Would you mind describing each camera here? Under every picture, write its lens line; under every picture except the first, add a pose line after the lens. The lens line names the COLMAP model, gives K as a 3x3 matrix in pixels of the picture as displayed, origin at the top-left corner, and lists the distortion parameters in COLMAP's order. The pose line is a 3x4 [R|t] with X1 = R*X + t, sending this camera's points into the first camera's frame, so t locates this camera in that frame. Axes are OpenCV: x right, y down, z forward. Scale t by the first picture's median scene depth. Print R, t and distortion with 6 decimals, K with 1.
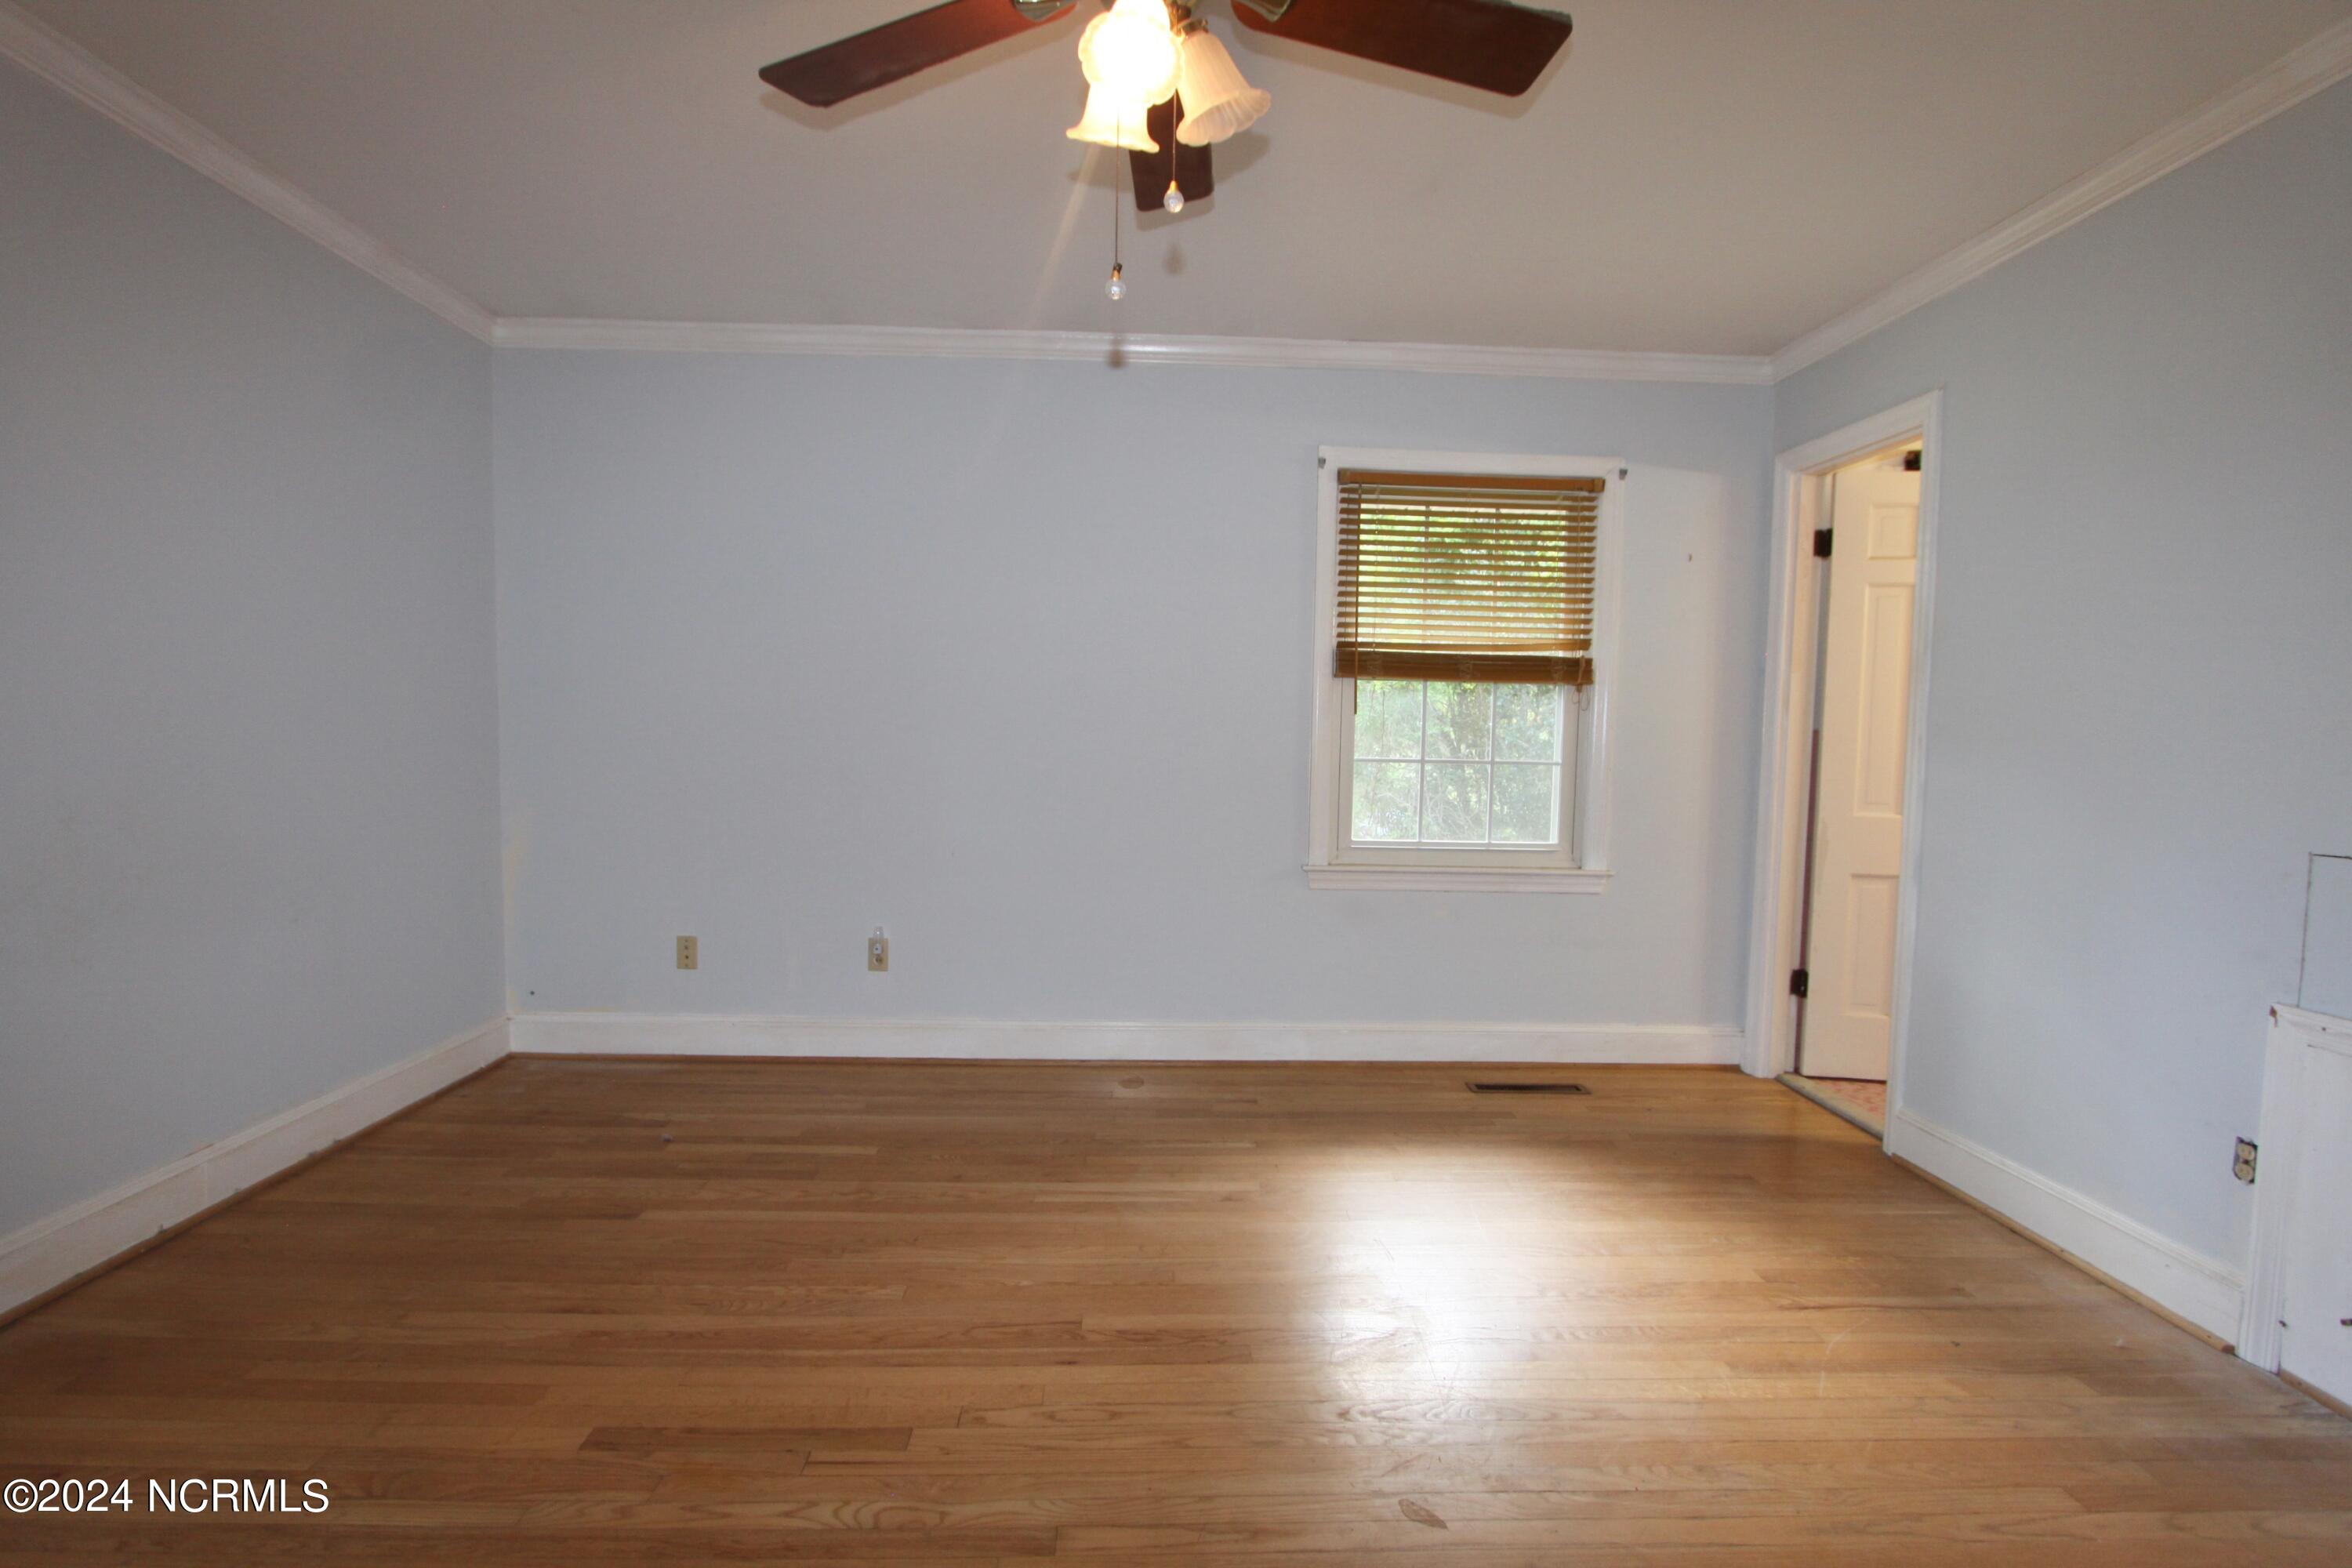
lens RADIAL K [[1082.7, 0, 1172.6], [0, 1082.7, 813.1], [0, 0, 1]] dist [-0.022891, 0.004864]
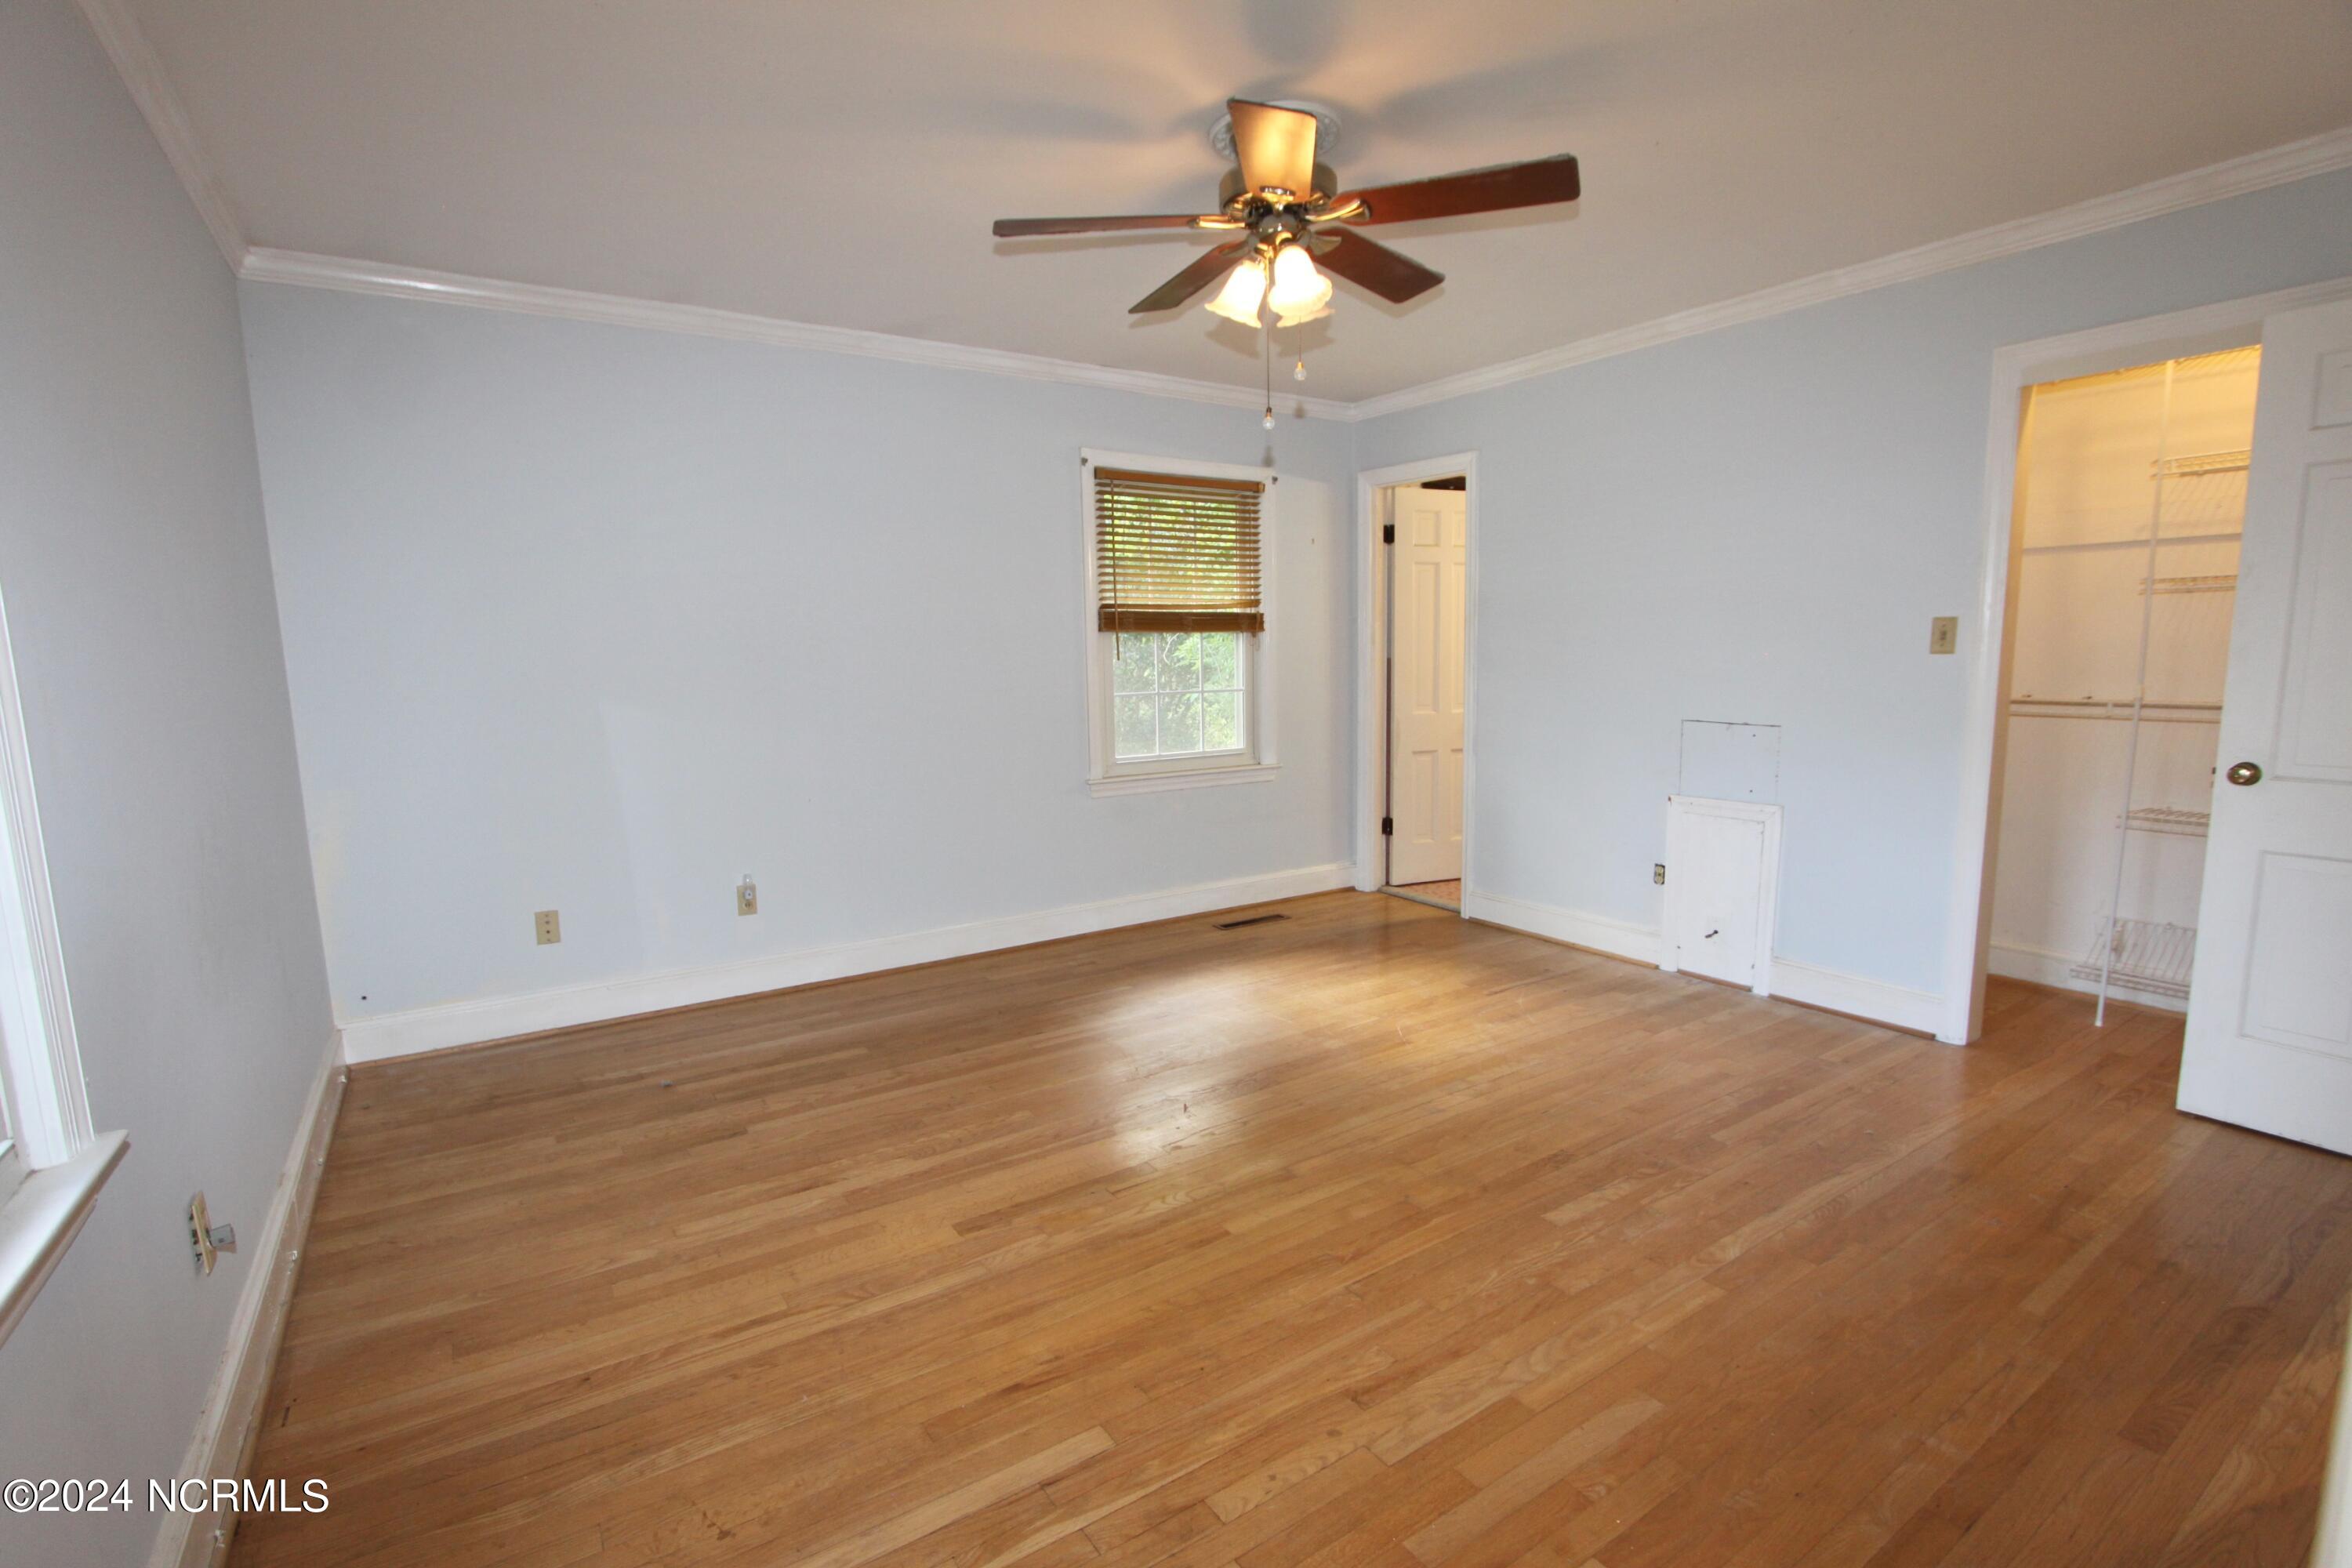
lens RADIAL K [[1082.7, 0, 1172.6], [0, 1082.7, 813.1], [0, 0, 1]] dist [-0.022891, 0.004864]
pose [[0.849471, -0.111930, 0.515627, -0.488248], [0.072485, 0.992731, 0.096083, -0.031047], [-0.522633, -0.044245, 0.851409, -0.153461]]
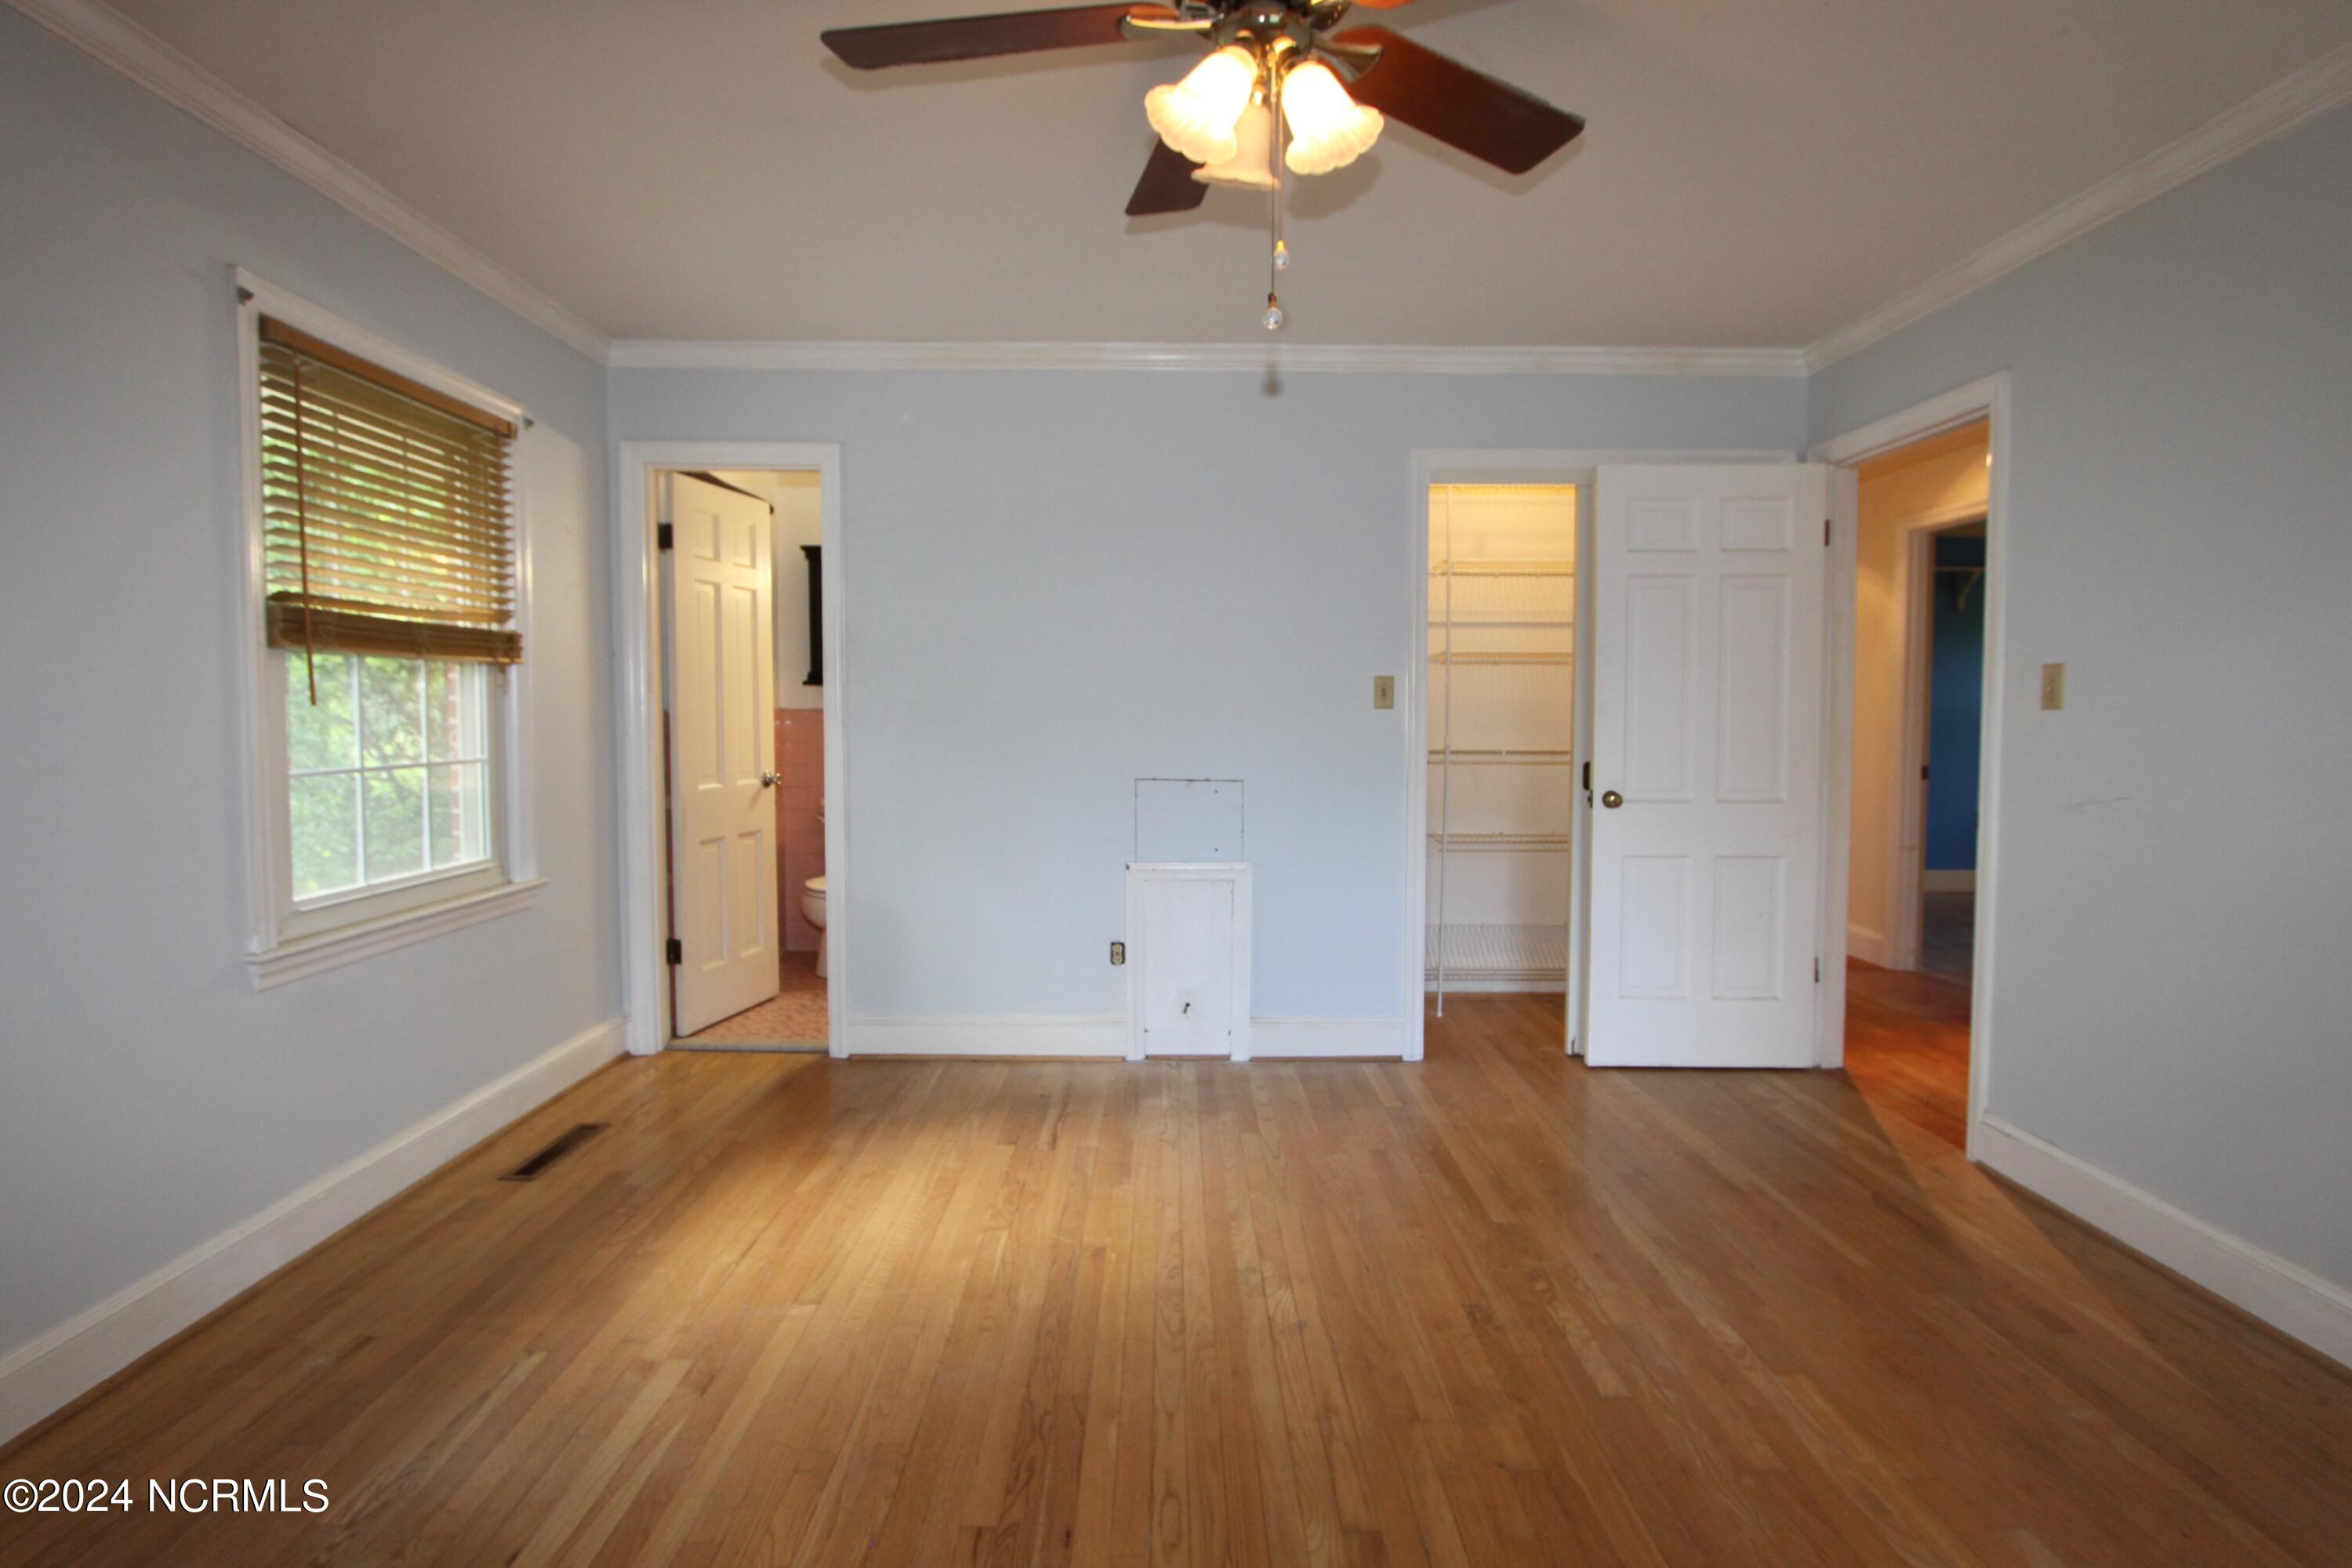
lens RADIAL K [[1122.3, 0, 1180.0], [0, 1122.3, 758.3], [0, 0, 1]] dist [-0.019852, 0.000175]
pose [[0.019769, -0.063874, 0.997762, -0.509791], [0.072458, 0.995425, 0.062289, -0.065931], [-0.997176, 0.071064, 0.024307, 0.490293]]
